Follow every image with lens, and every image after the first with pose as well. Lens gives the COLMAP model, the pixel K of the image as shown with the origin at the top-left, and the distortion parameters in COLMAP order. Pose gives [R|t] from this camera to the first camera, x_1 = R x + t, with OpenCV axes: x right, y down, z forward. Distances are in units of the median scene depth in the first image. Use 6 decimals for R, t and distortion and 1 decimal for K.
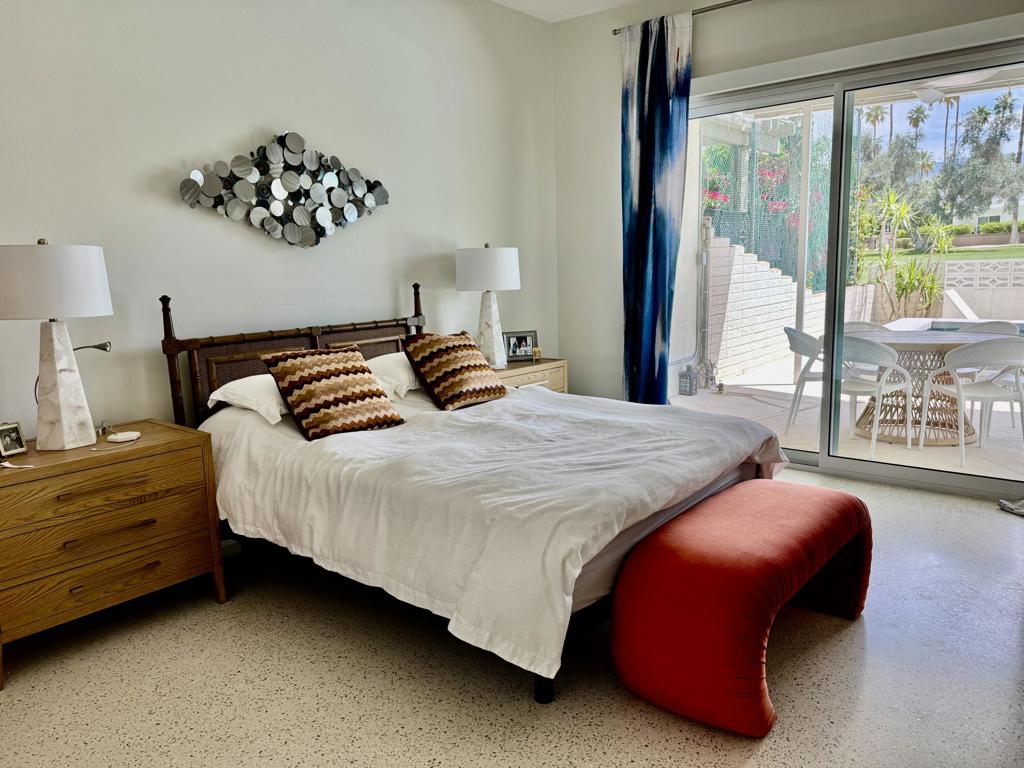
lens RADIAL K [[725.0, 0, 513.3], [0, 725.0, 388.0], [0, 0, 1]] dist [0.036971, -0.042796]
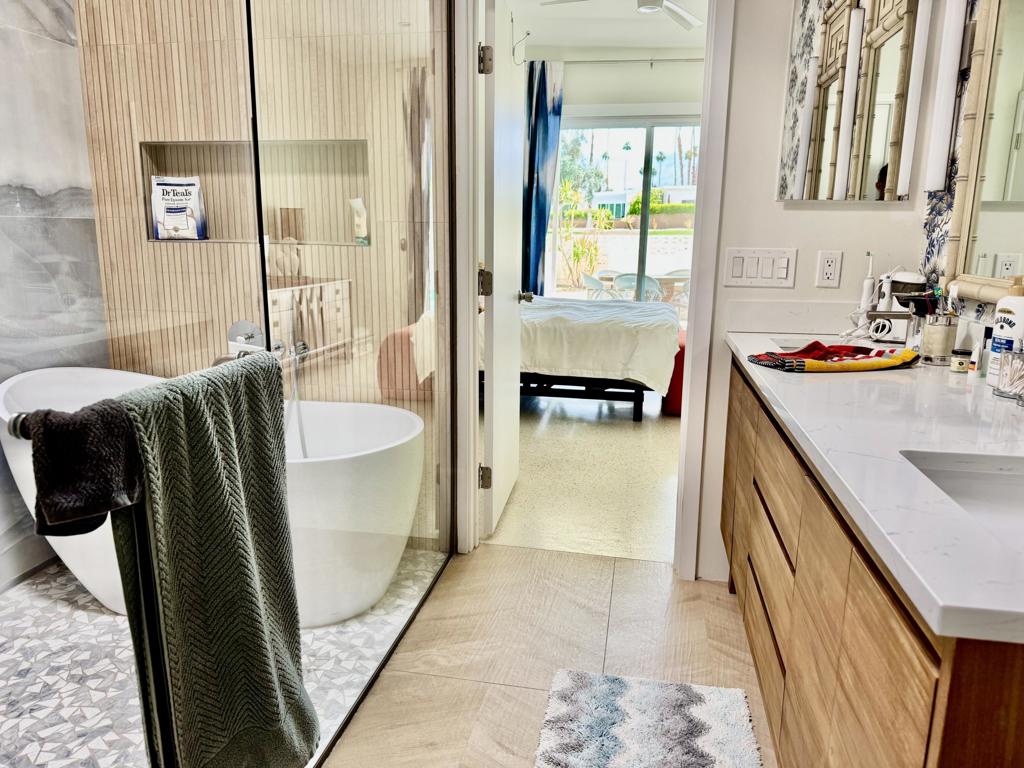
lens RADIAL K [[725.0, 0, 510.2], [0, 725.0, 388.4], [0, 0, 1]] dist [0.036971, -0.042796]
pose [[0.876730, -0.067761, 0.476186, -0.635104], [0.050541, 0.997524, 0.048895, 0.101380], [-0.478321, -0.018800, 0.877984, -0.329789]]
